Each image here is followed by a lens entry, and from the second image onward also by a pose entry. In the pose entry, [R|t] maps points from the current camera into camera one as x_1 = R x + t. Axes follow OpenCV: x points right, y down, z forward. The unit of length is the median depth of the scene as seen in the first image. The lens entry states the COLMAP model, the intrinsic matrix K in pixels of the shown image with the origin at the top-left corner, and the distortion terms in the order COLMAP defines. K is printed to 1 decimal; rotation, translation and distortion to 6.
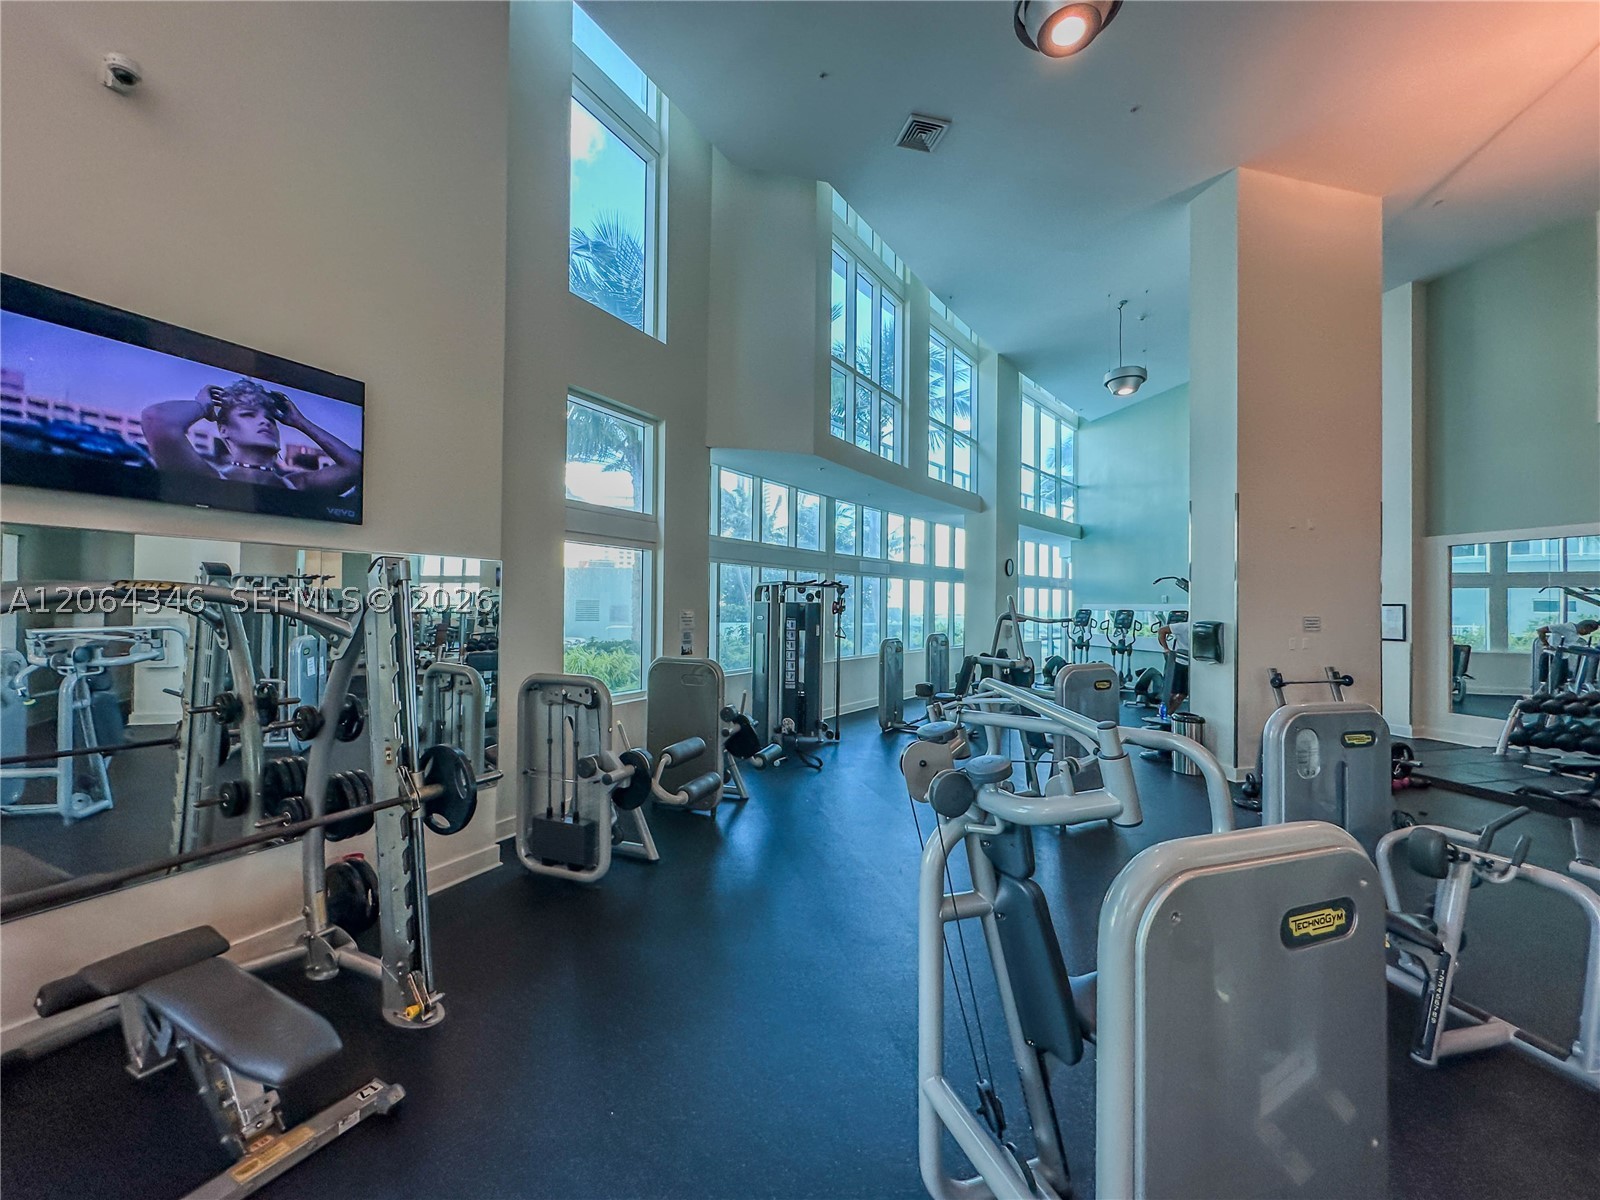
lens RADIAL K [[640.3, 0, 796.5], [0, 640.3, 599.2], [0, 0, 1]] dist [0.002027, -0.000196]
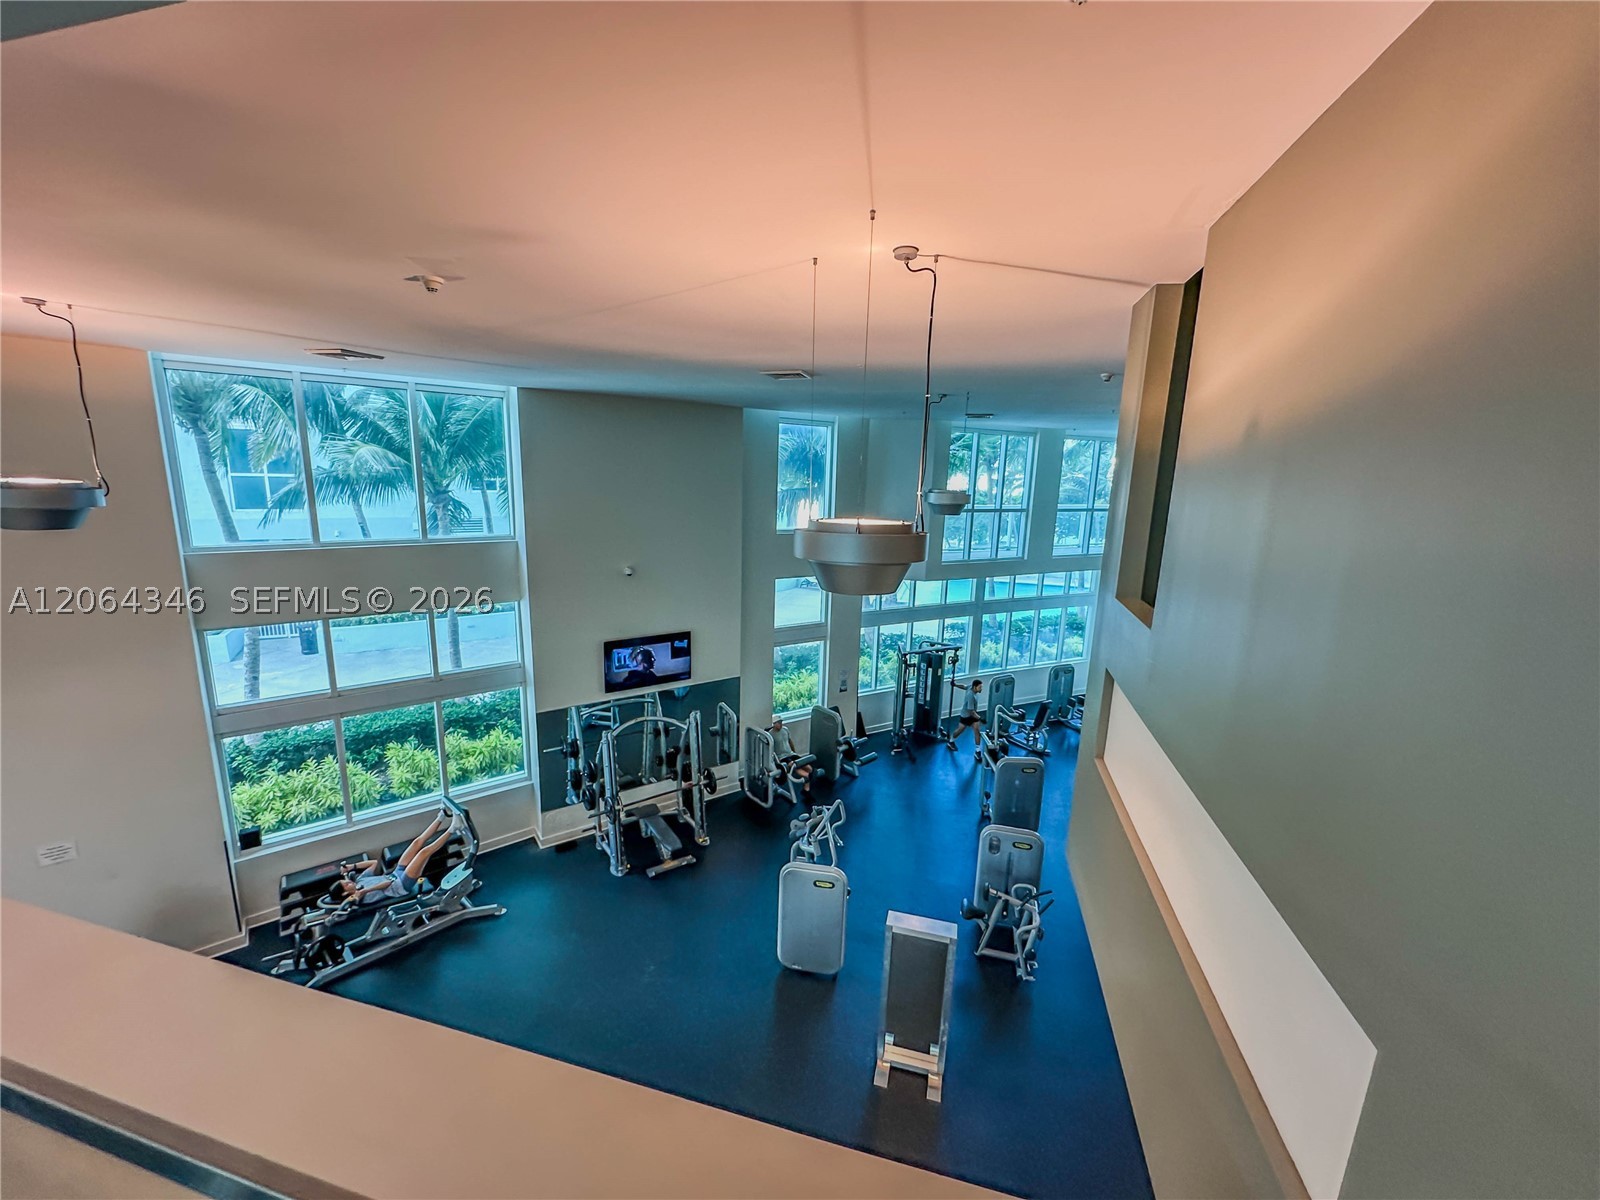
lens RADIAL K [[640.3, 0, 796.5], [0, 640.3, 599.2], [0, 0, 1]] dist [0.002027, -0.000196]
pose [[0.884195, 0.114600, -0.452843, 1.084416], [-0.022029, 0.978590, 0.204639, -1.147552], [0.466599, -0.170965, 0.867788, -1.312911]]
